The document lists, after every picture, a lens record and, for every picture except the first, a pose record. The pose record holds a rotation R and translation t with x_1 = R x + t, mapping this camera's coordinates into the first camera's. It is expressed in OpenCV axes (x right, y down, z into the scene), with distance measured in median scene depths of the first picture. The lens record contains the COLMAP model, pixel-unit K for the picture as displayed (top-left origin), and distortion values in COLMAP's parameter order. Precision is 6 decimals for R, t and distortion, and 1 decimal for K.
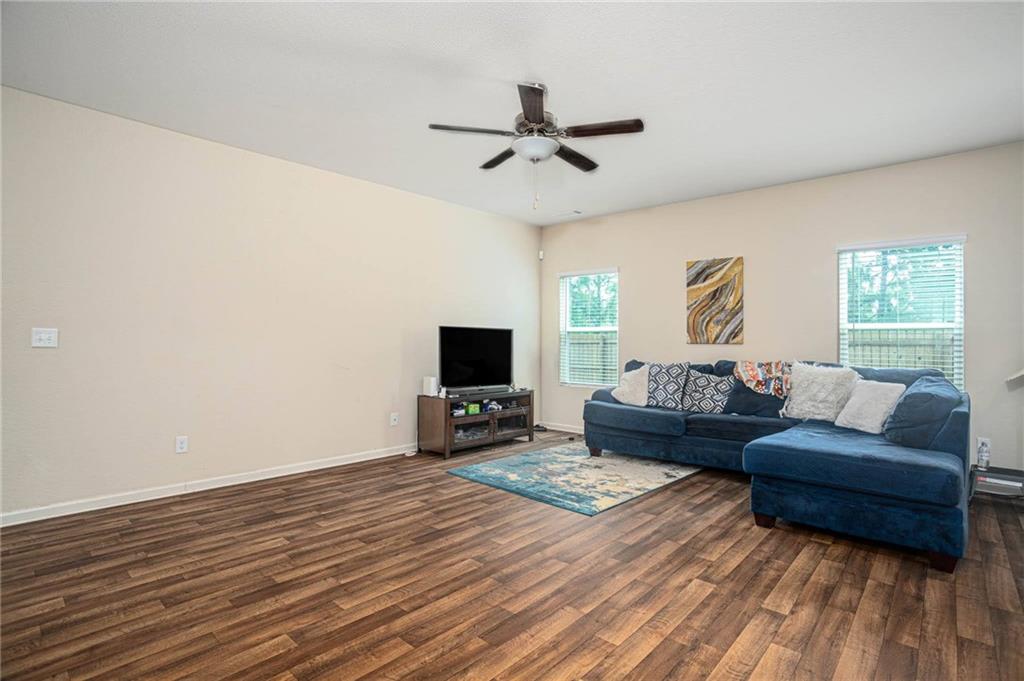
lens RADIAL K [[499.9, 0, 512.6], [0, 499.9, 340.4], [0, 0, 1]] dist [-0.069433, 0.024634]
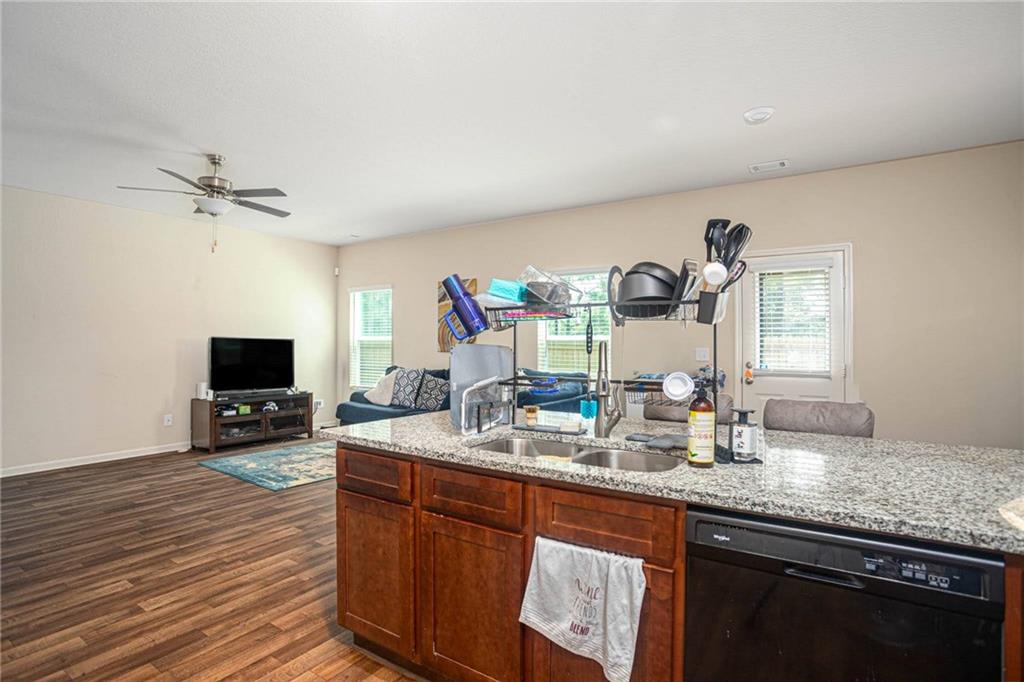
lens RADIAL K [[514.5, 0, 512.2], [0, 514.5, 339.0], [0, 0, 1]] dist [-0.068078, 0.026312]
pose [[0.988141, 0.000886, 0.153544, 0.447741], [0.000092, 0.999980, -0.006363, -0.020791], [-0.153546, 0.006301, 0.988121, -0.296505]]
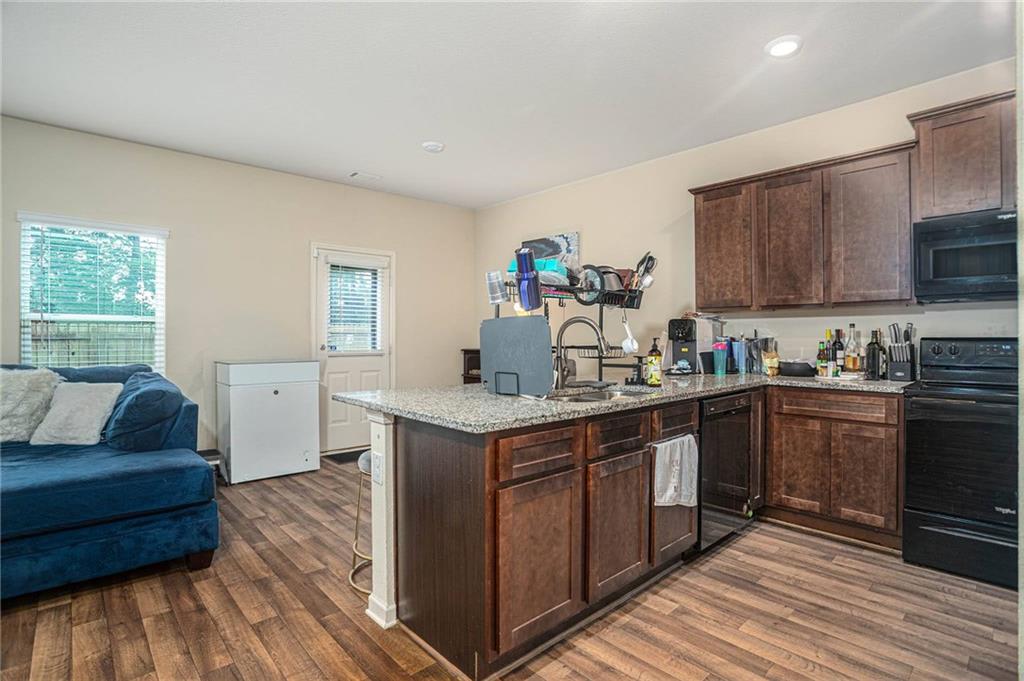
lens RADIAL K [[499.9, 0, 512.6], [0, 499.9, 340.4], [0, 0, 1]] dist [-0.069433, 0.024634]
pose [[0.089402, -0.012333, 0.995919, -0.015773], [-0.000317, 0.999923, 0.012411, 0.000001], [-0.995996, -0.001425, 0.089391, 0.163533]]
